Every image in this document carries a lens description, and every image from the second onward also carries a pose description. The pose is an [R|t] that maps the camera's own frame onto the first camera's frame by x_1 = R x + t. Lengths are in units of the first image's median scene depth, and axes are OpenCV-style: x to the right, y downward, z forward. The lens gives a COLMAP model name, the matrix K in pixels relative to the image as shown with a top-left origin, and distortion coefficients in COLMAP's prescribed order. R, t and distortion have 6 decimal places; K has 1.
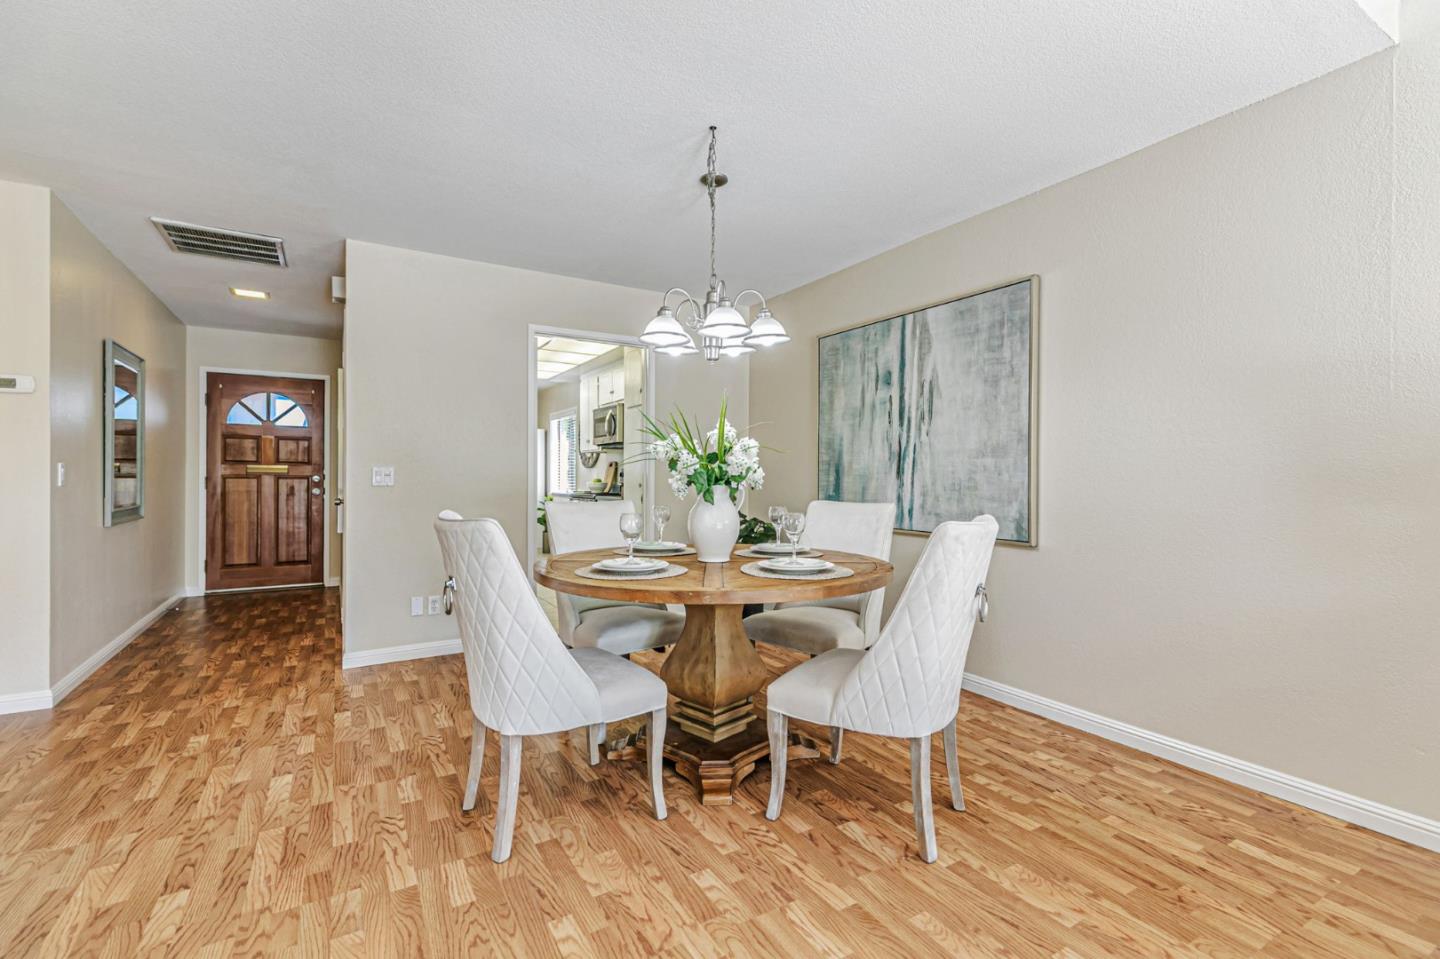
lens RADIAL K [[645.3, 0, 722.2], [0, 645.3, 477.5], [0, 0, 1]] dist [0.005468, -0.000238]
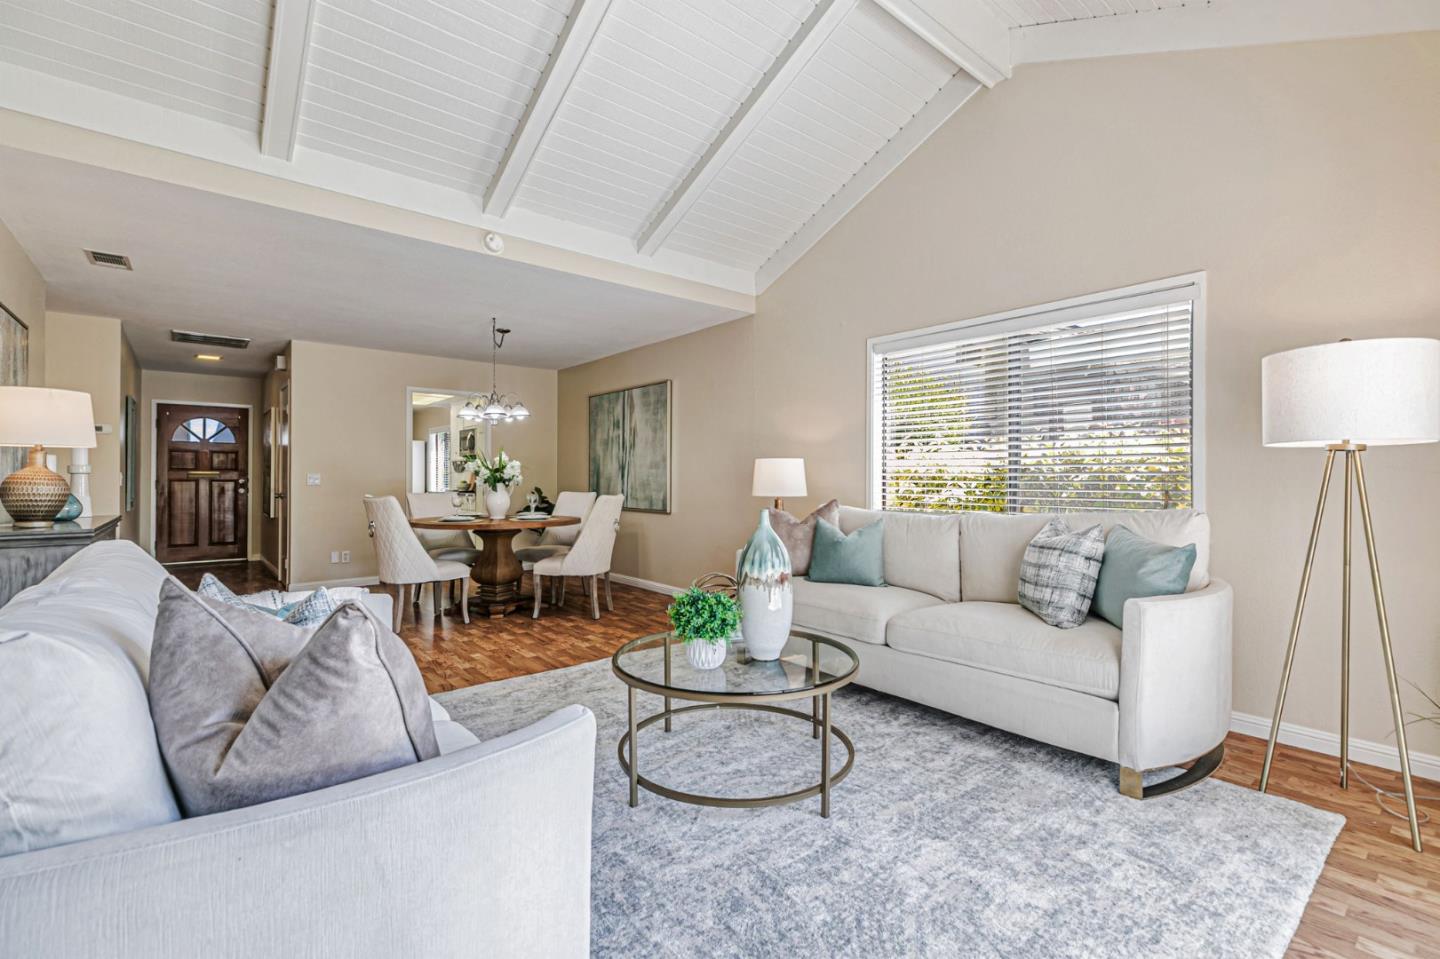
lens RADIAL K [[643.1, 0, 724.9], [0, 643.1, 472.7], [0, 0, 1]] dist [0.001773, 0.000545]
pose [[0.987840, -0.001770, 0.155465, 0.213938], [0.003315, 0.999948, -0.009678, 0.000021], [-0.155440, 0.010075, 0.987794, -0.647719]]
